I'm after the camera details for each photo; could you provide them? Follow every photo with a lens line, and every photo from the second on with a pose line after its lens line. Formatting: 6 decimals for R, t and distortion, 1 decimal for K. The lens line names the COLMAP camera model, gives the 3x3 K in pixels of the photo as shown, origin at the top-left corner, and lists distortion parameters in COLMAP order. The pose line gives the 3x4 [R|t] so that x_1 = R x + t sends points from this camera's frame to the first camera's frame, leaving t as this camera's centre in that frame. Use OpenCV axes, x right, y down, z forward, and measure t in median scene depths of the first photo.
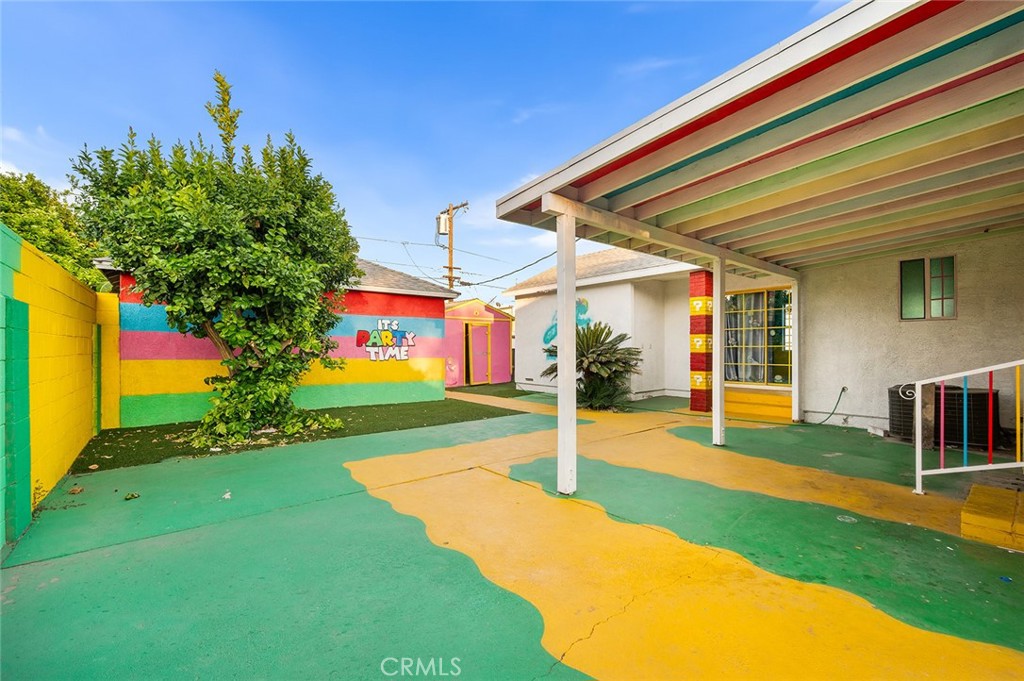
lens RADIAL K [[418.2, 0, 508.7], [0, 418.2, 339.9], [0, 0, 1]] dist [0.008000, 0.000186]
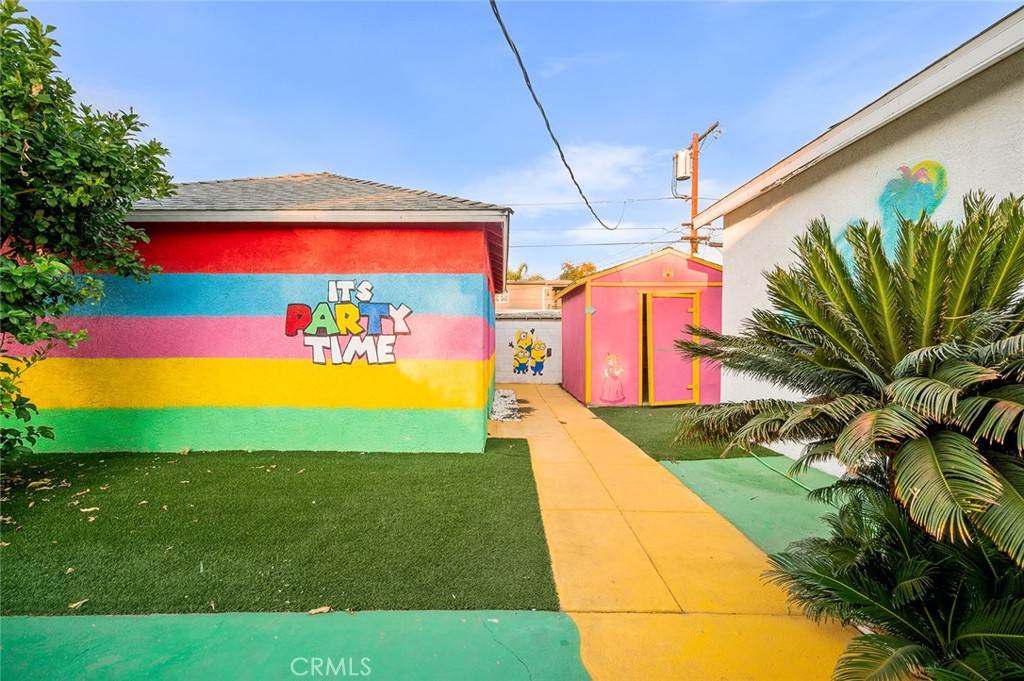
lens RADIAL K [[418.2, 0, 508.7], [0, 418.2, 339.9], [0, 0, 1]] dist [0.008000, 0.000186]
pose [[0.786663, 0.002789, -0.617377, 0.158412], [0.012799, 0.999701, 0.020824, 0.012929], [0.617250, -0.024283, 0.786392, 0.708209]]
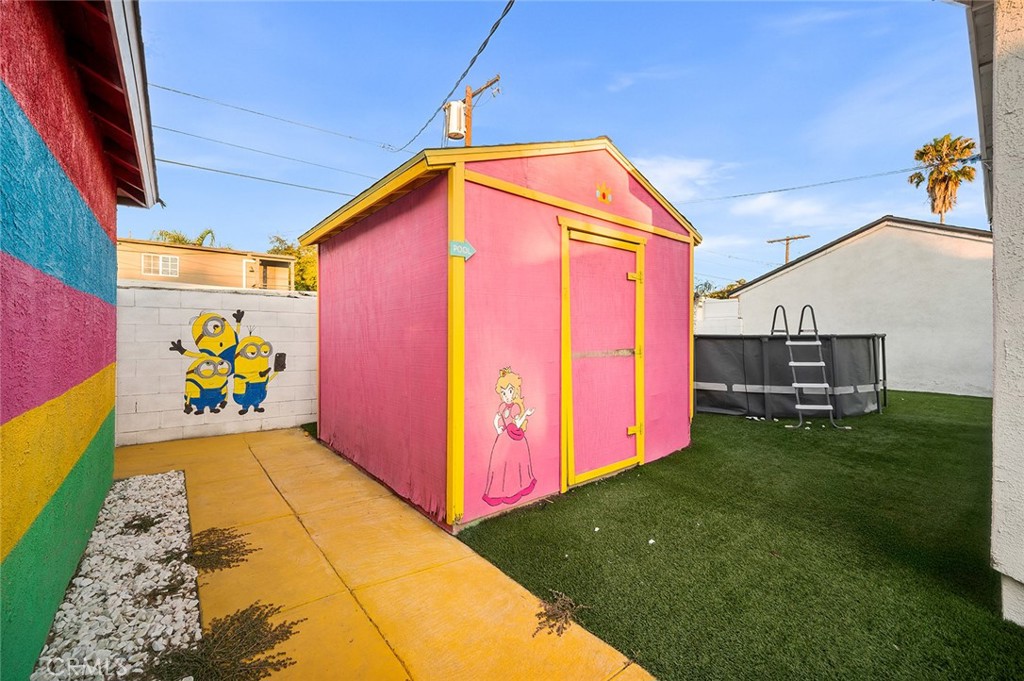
lens RADIAL K [[423.3, 0, 517.3], [0, 423.3, 335.9], [0, 0, 1]] dist [0.000790, 0.000097]
pose [[0.999975, 0.005714, 0.004130, -0.210672], [-0.005799, 0.999767, 0.020808, 0.027709], [-0.004011, -0.020831, 0.999775, 1.198841]]
